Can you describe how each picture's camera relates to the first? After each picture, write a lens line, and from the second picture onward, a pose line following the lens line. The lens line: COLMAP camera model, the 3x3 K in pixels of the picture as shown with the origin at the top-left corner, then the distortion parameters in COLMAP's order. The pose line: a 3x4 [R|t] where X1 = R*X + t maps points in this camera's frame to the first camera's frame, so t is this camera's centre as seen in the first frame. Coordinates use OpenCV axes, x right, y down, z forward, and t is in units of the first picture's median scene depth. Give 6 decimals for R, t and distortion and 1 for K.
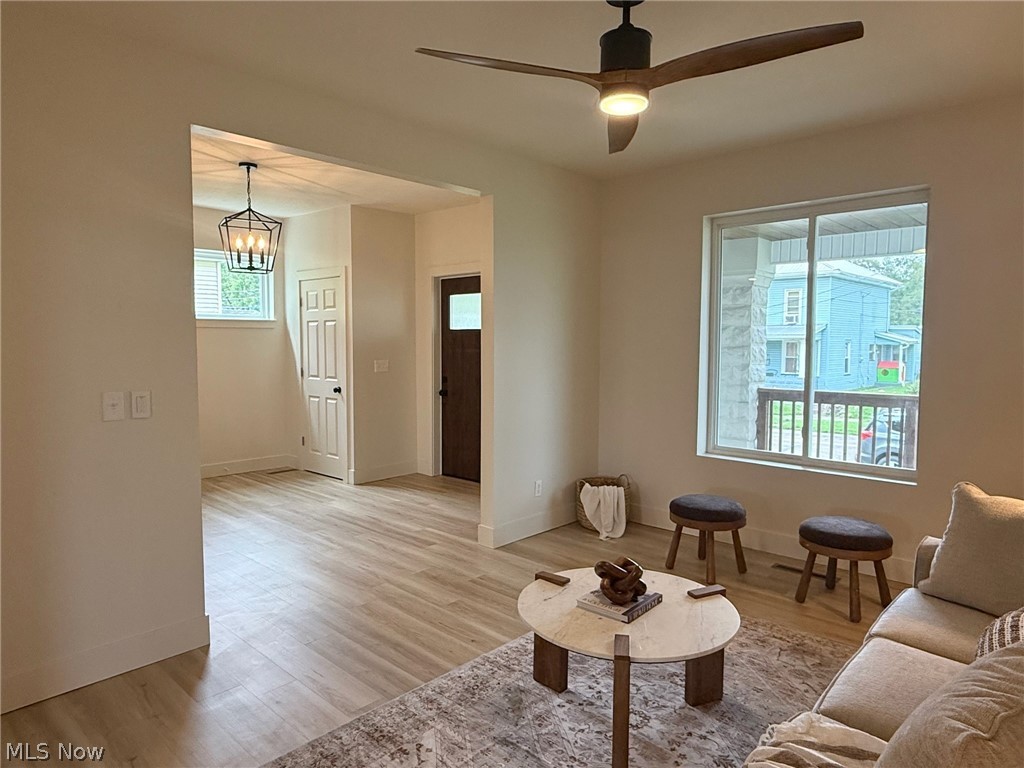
lens RADIAL K [[647.5, 0, 510.4], [0, 647.5, 385.8], [0, 0, 1]] dist [0.002668, 0.000237]
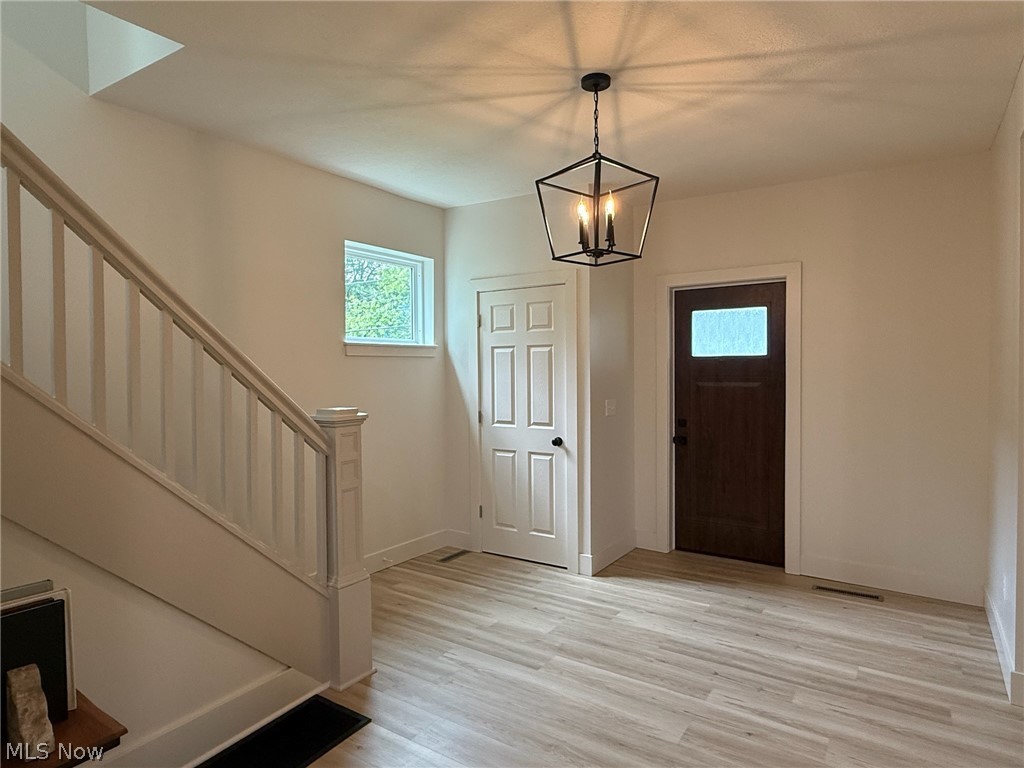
lens RADIAL K [[600.0, 0, 512.0], [0, 600.0, 384.0], [0, 0, 1]] dist [0.002757, -0.000291]
pose [[0.987374, -0.015297, 0.157667, -0.527144], [0.022481, 0.998784, -0.043879, -0.037048], [-0.156804, 0.046870, 0.986517, 0.440860]]
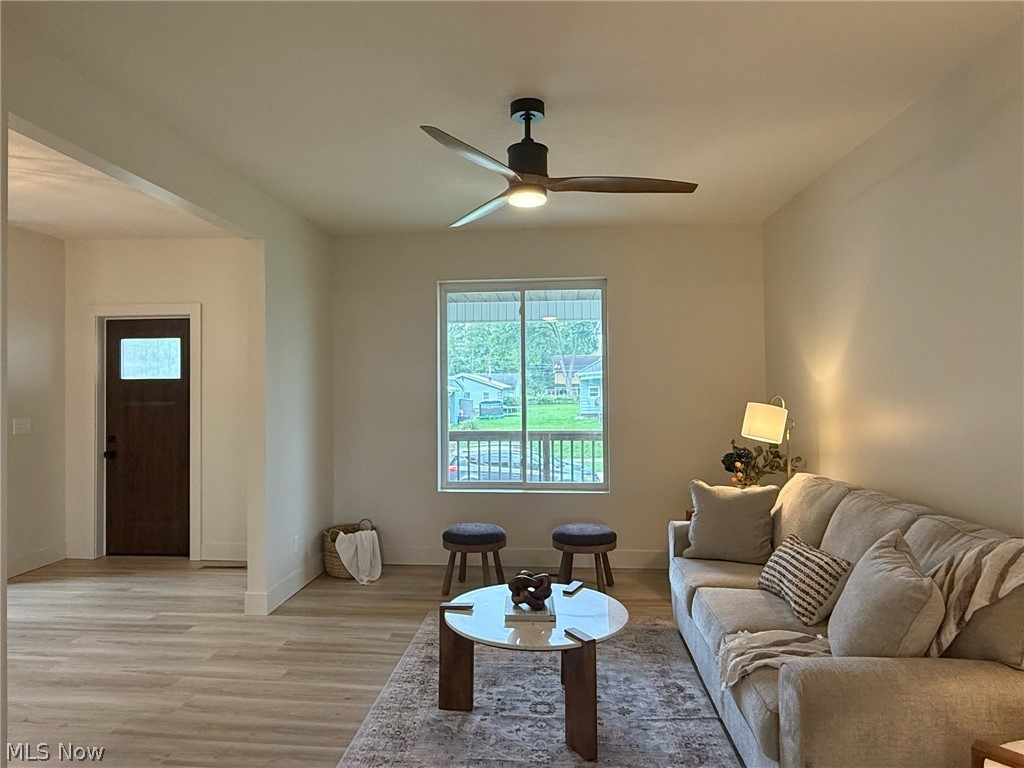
lens RADIAL K [[649.2, 0, 504.6], [0, 649.2, 380.0], [0, 0, 1]] dist [0.001944, 0.000590]
pose [[0.787396, -0.000053, 0.616447, -0.284831], [0.053191, 0.996276, -0.067857, -0.001887], [-0.614148, 0.086220, 0.784467, 0.031538]]
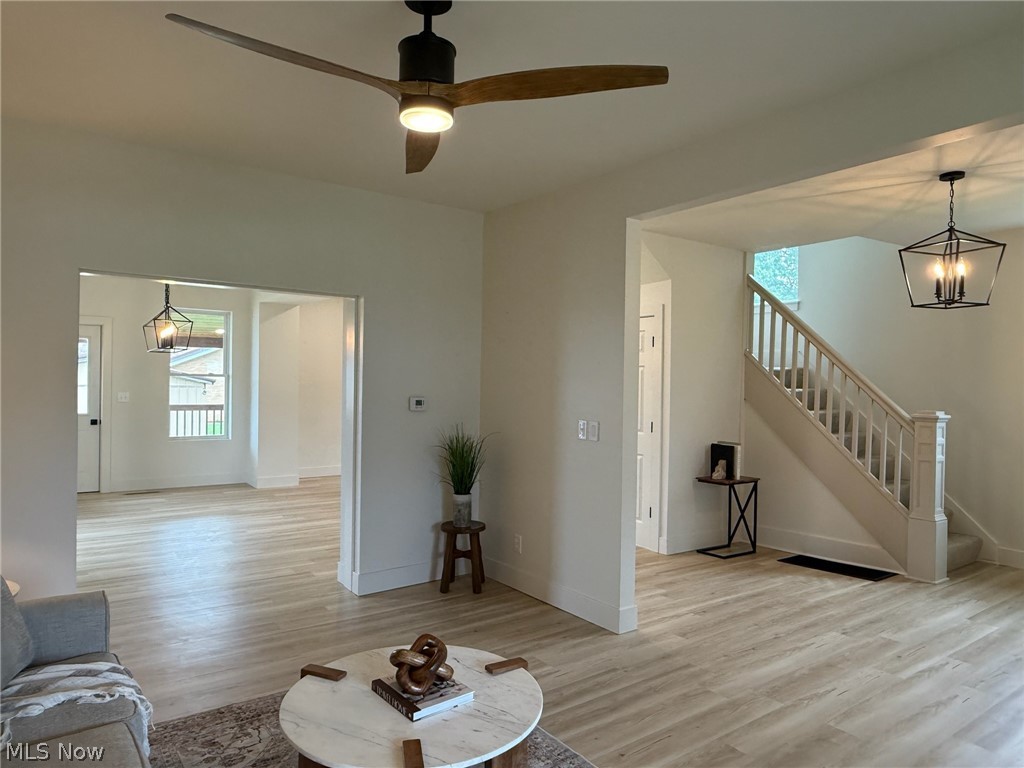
lens RADIAL K [[647.5, 0, 510.4], [0, 647.5, 385.8], [0, 0, 1]] dist [0.002668, 0.000237]
pose [[-0.197297, -0.001035, -0.980343, 0.459313], [-0.088110, 0.995971, 0.016681, -0.040292], [0.976376, 0.089669, -0.196593, 0.592300]]
